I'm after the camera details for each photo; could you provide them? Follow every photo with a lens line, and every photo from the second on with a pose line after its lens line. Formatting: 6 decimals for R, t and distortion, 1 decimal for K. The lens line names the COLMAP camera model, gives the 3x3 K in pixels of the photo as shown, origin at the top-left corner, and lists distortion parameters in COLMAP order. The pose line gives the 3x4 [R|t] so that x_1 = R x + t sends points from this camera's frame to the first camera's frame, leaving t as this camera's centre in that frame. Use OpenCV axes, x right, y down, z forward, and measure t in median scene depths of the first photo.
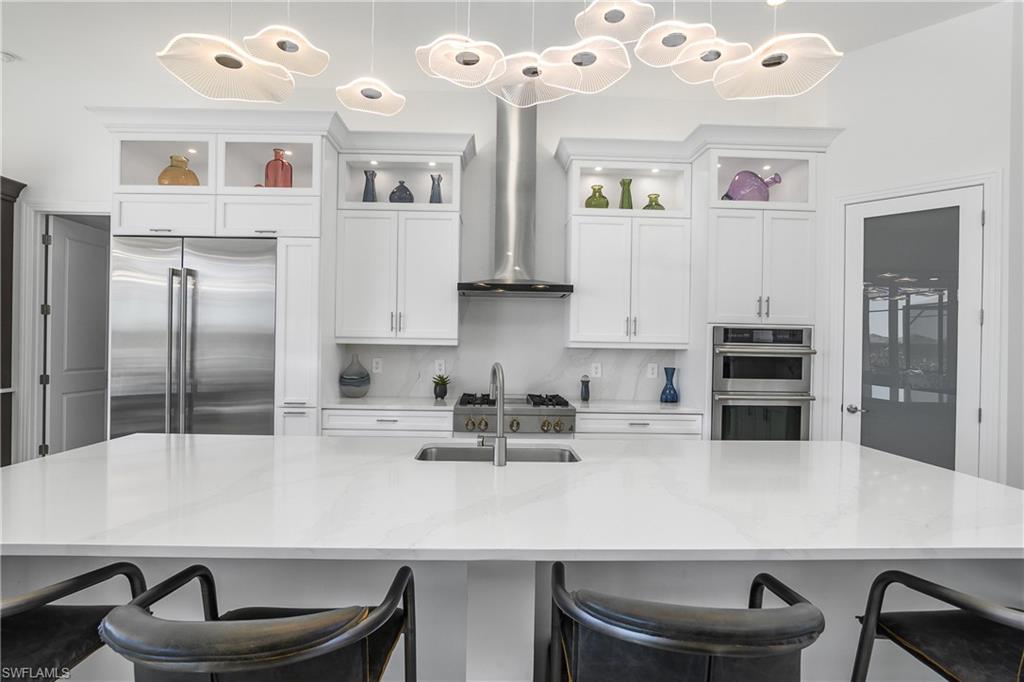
lens RADIAL K [[507.2, 0, 509.6], [0, 507.2, 343.9], [0, 0, 1]] dist [-0.020759, 0.002527]
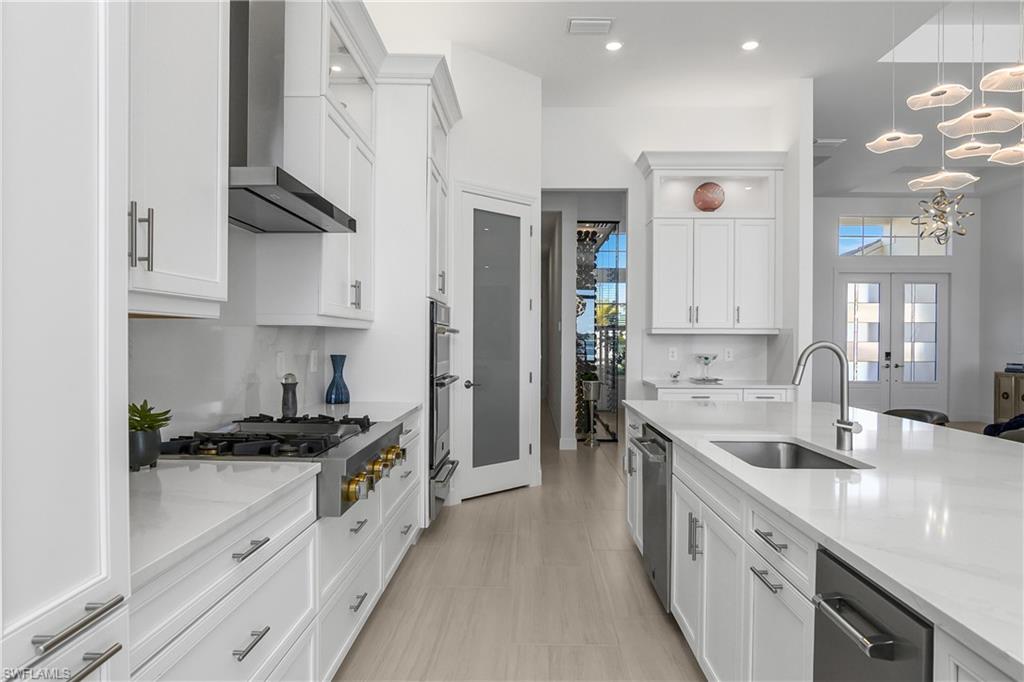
lens RADIAL K [[617.9, 0, 510.2], [0, 617.9, 337.4], [0, 0, 1]] dist [-0.008565, -0.000897]
pose [[0.066032, -0.014759, 0.997708, -0.571759], [-0.010661, 0.999823, 0.015496, 0.007265], [-0.997761, -0.011660, 0.065863, 0.753238]]
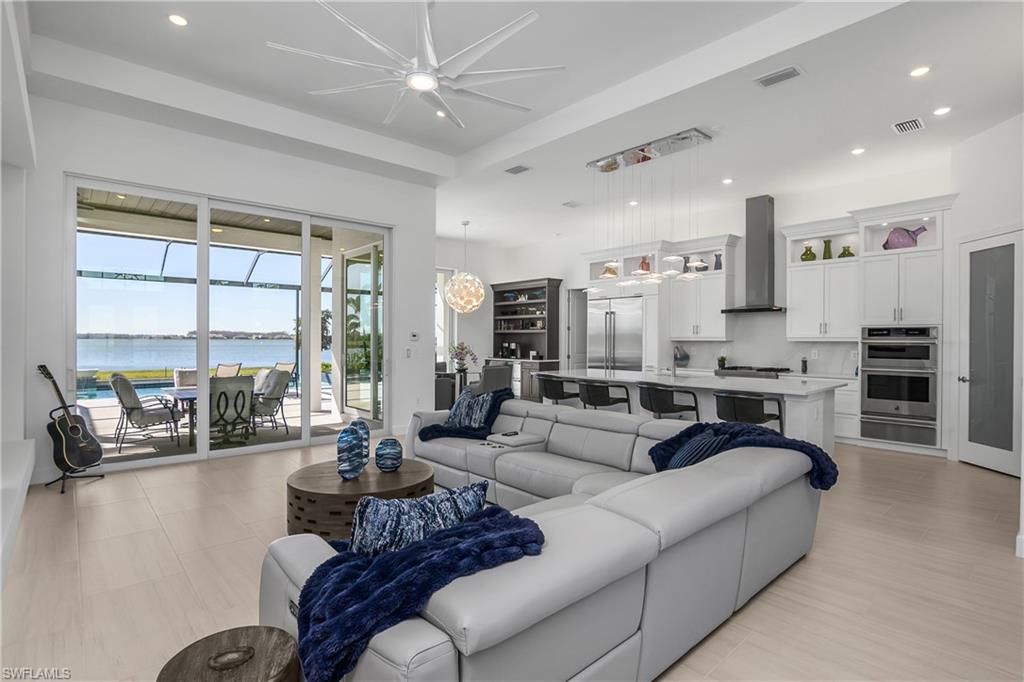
lens RADIAL K [[507.2, 0, 507.3], [0, 507.2, 339.7], [0, 0, 1]] dist [-0.020759, 0.002527]
pose [[0.645004, -0.013898, -0.764052, 0.864912], [0.006009, 0.999896, -0.013115, 0.019984], [0.764155, 0.003868, 0.645021, -0.931815]]
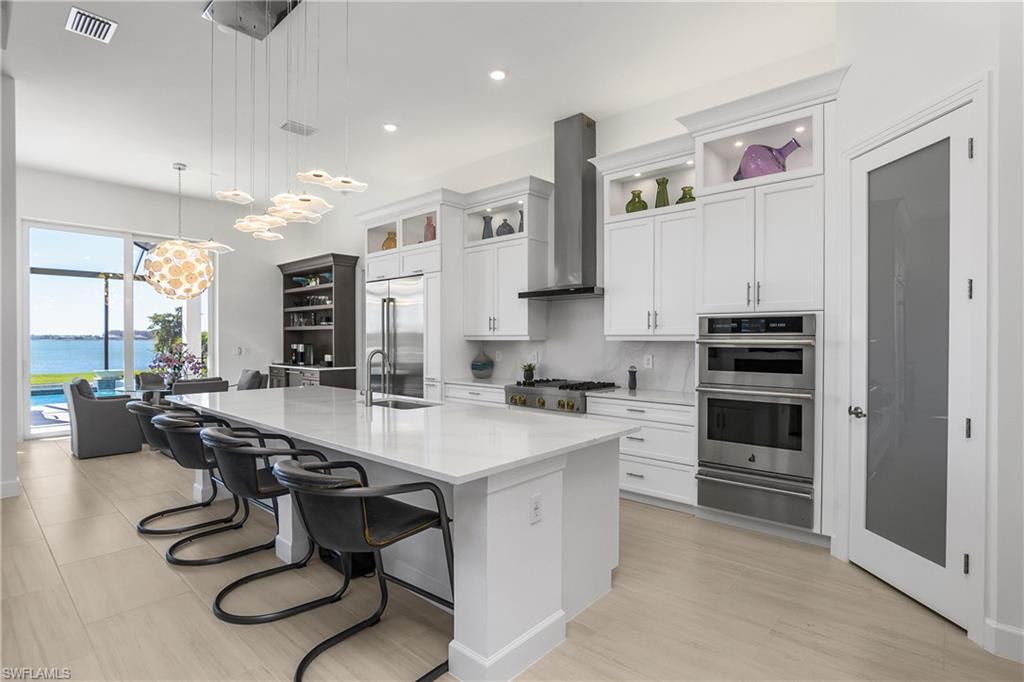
lens RADIAL K [[507.2, 0, 507.9], [0, 507.2, 341.5], [0, 0, 1]] dist [-0.020759, 0.002527]
pose [[0.721346, -0.012669, -0.692459, 0.764653], [0.011001, 0.999916, -0.006833, 0.014557], [0.692488, -0.002689, 0.721425, 0.030445]]
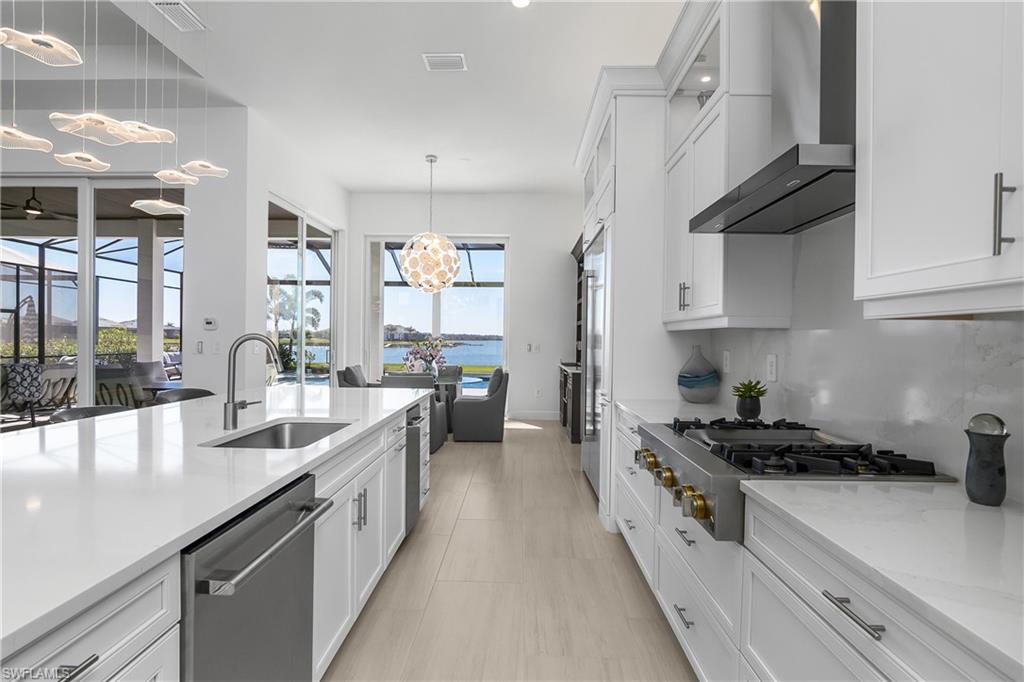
lens RADIAL K [[507.2, 0, 505.6], [0, 507.2, 341.0], [0, 0, 1]] dist [-0.020759, 0.002527]
pose [[-0.059611, -0.017813, -0.998063, 0.480208], [-0.018038, 0.999697, -0.016764, 0.032852], [0.998059, 0.017004, -0.059914, 0.798168]]
